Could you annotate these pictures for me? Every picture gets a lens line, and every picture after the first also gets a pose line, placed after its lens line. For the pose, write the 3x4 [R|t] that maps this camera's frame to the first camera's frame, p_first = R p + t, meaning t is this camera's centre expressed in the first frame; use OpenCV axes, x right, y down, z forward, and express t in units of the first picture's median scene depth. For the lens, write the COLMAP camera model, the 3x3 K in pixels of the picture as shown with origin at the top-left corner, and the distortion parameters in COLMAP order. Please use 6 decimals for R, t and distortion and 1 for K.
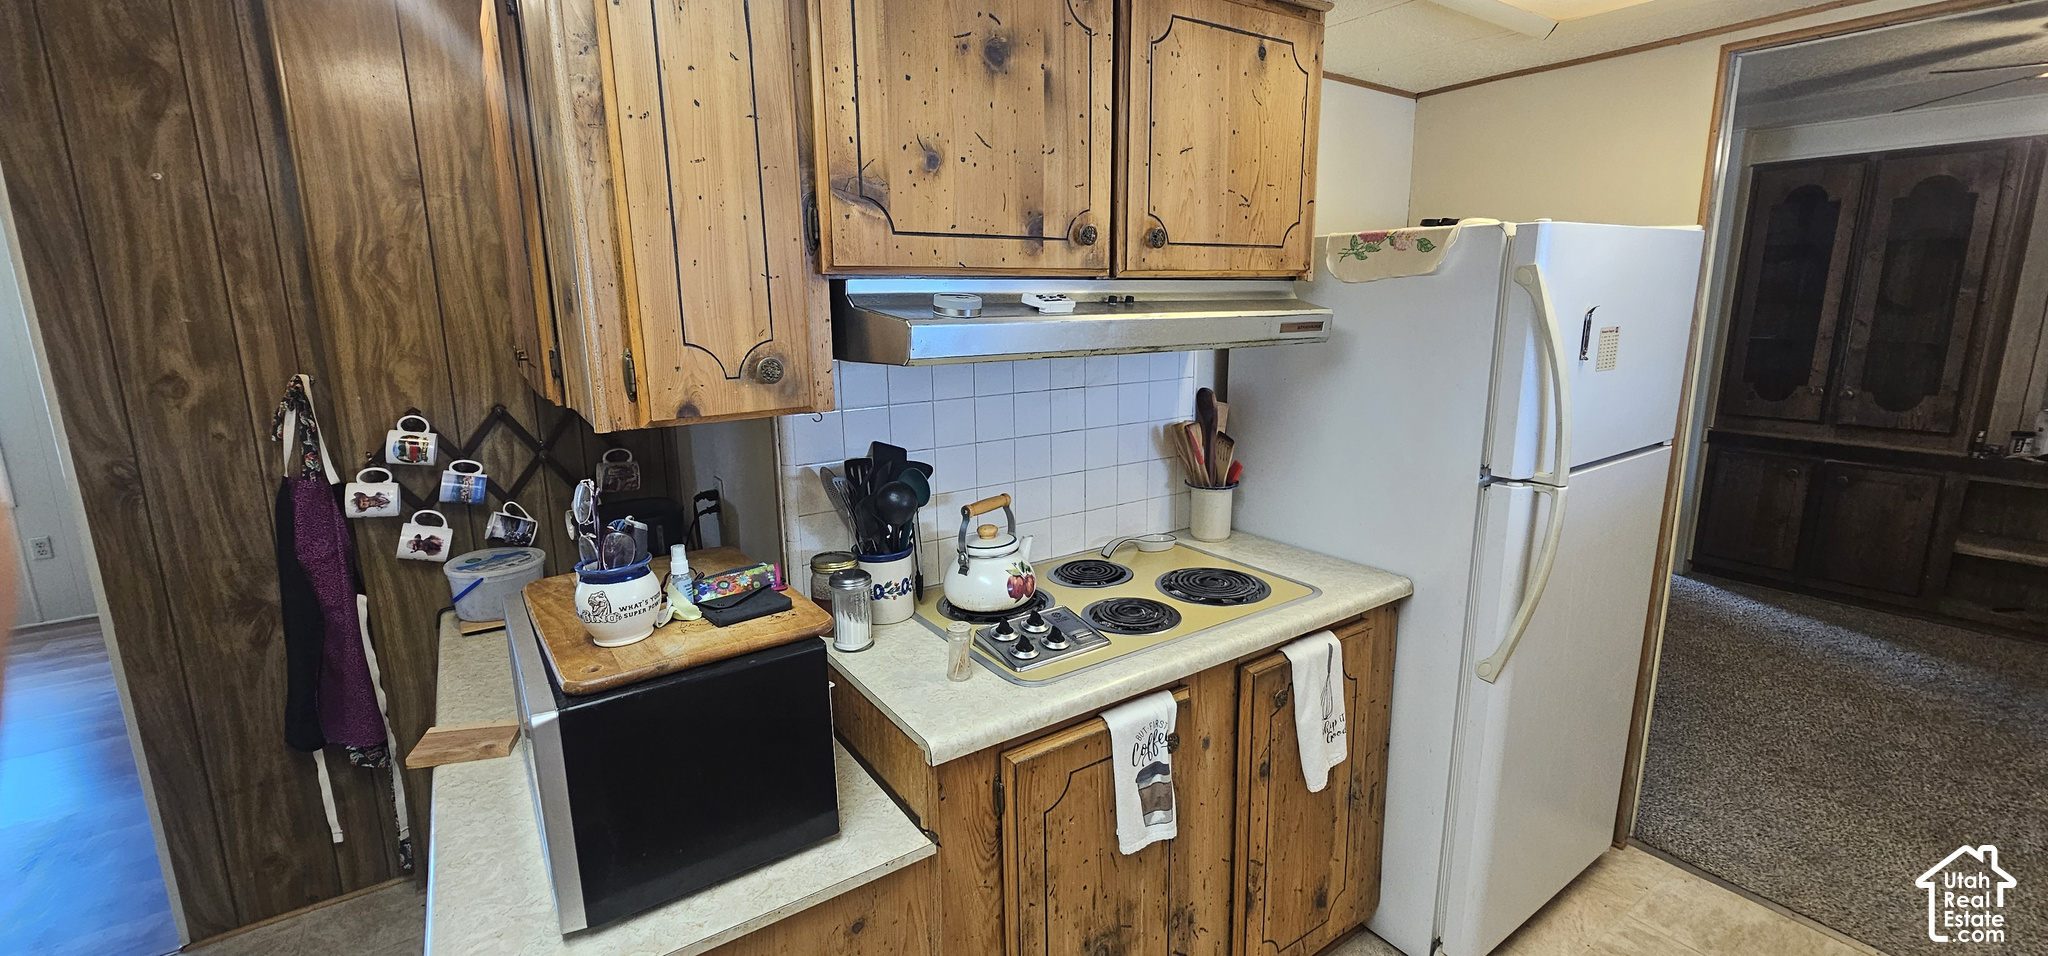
lens RADIAL K [[838.9, 0, 1022.8], [0, 838.9, 469.0], [0, 0, 1]] dist [-0.002798, 0.001335]
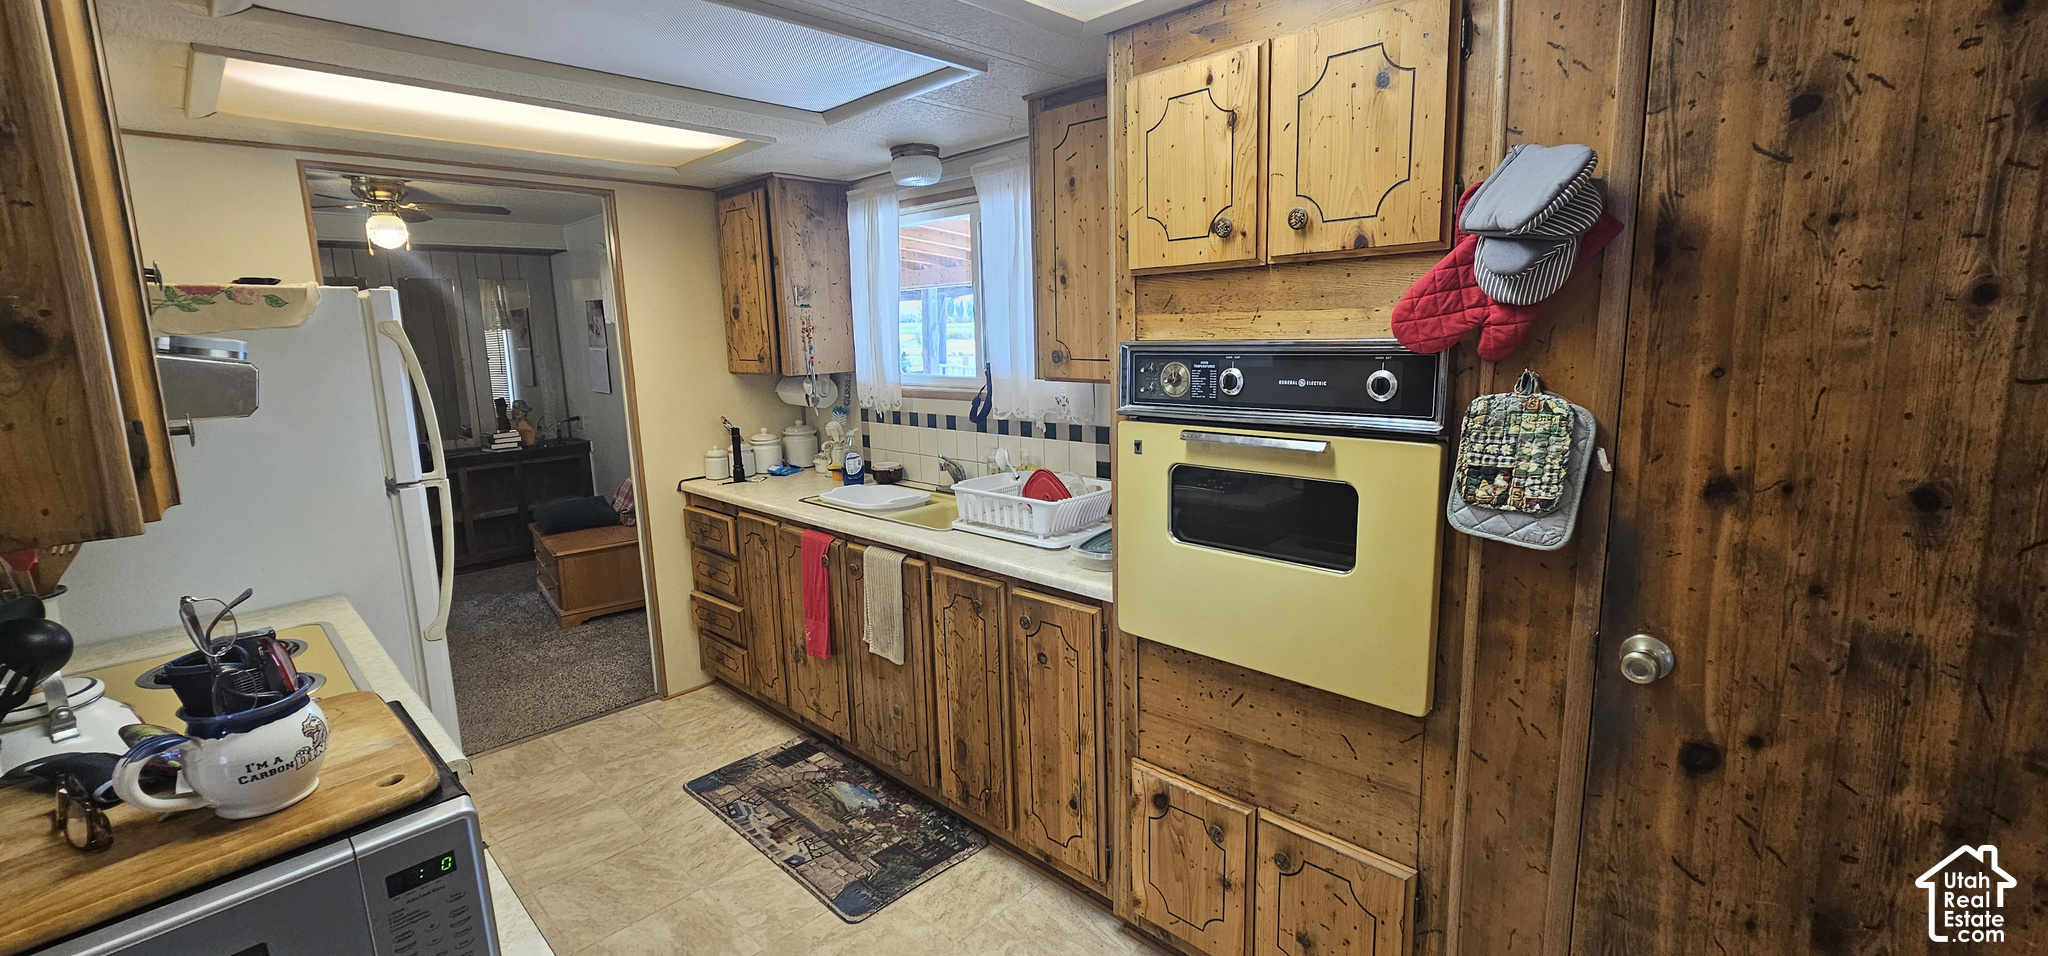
lens RADIAL K [[838.9, 0, 1024.8], [0, 838.9, 466.8], [0, 0, 1]] dist [-0.002798, 0.001335]
pose [[-0.204163, -0.143816, 0.968315, -0.723007], [0.225718, 0.955581, 0.189516, -0.035585], [-0.952559, 0.257258, -0.162632, 0.245044]]
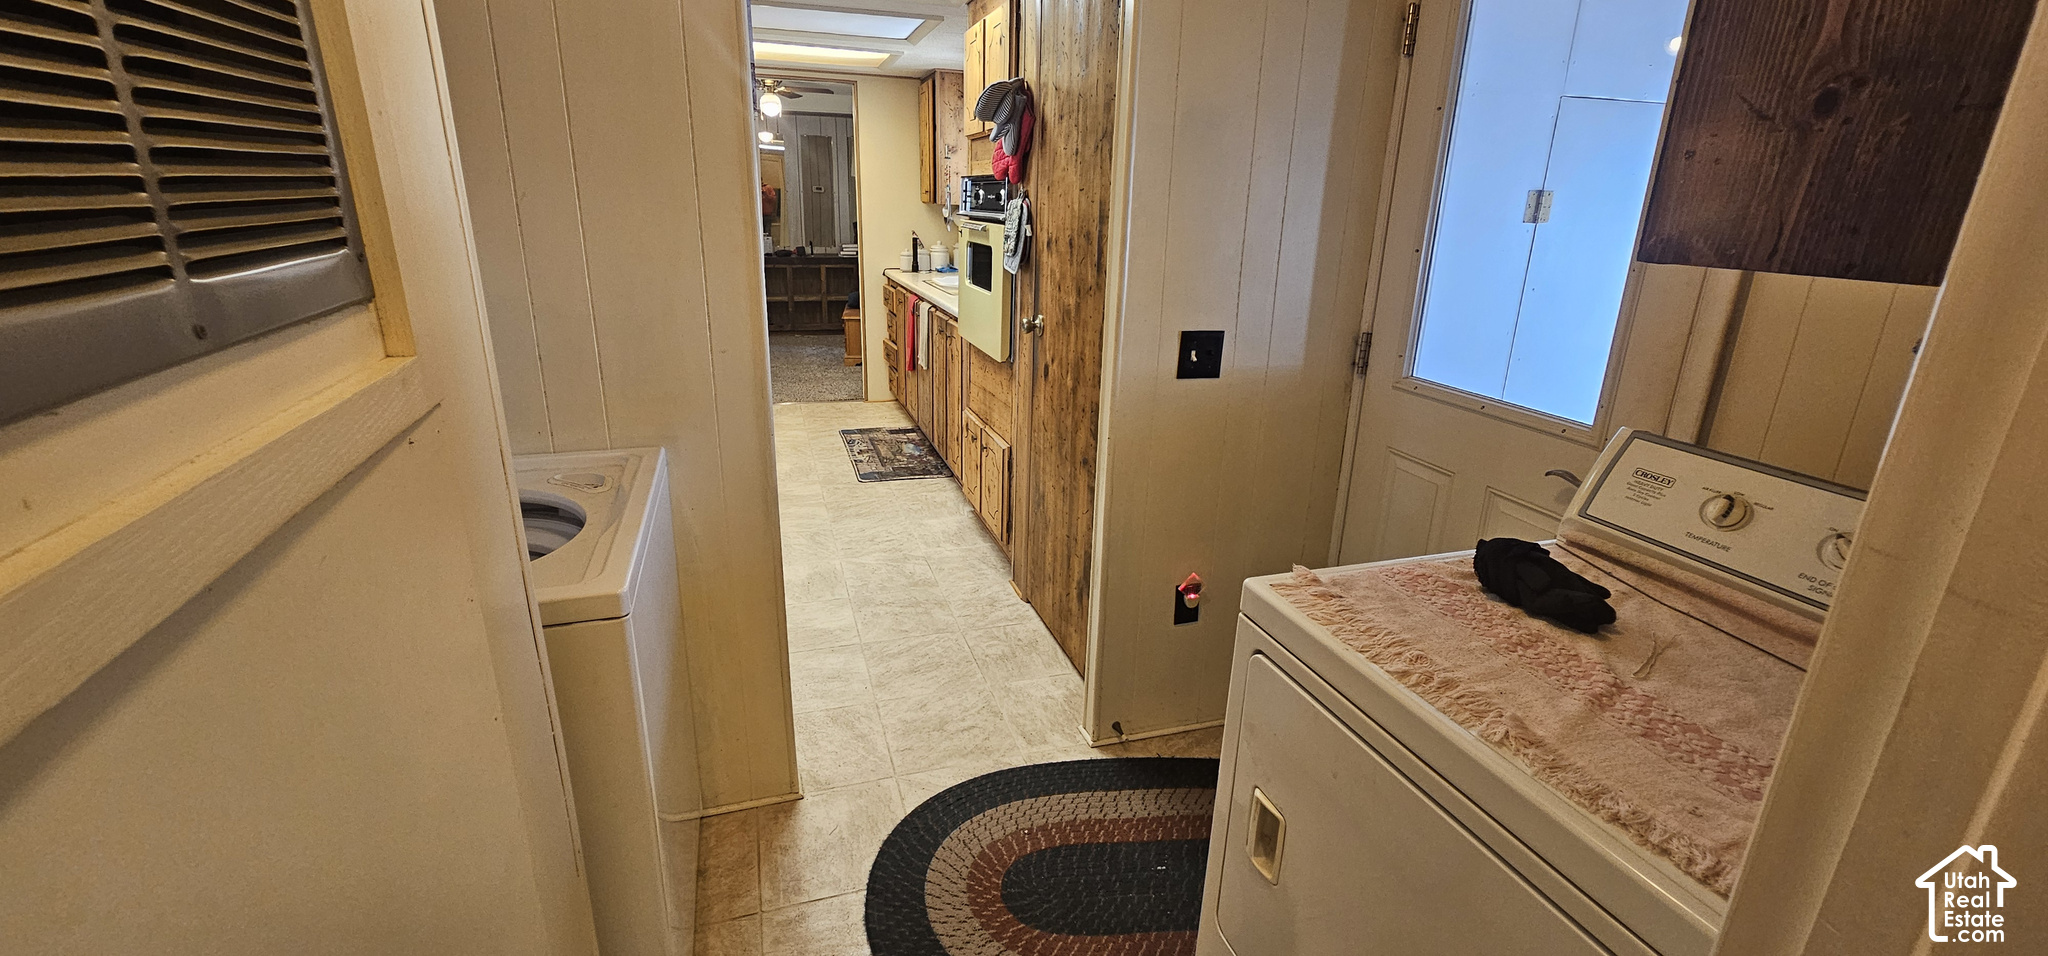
lens RADIAL K [[838.9, 0, 1029.3], [0, 838.9, 465.1], [0, 0, 1]] dist [-0.002798, 0.001335]
pose [[0.280251, -0.271806, 0.920642, -1.544898], [0.162801, 0.958639, 0.233466, 0.219388], [-0.946021, 0.084452, 0.312910, -0.648769]]
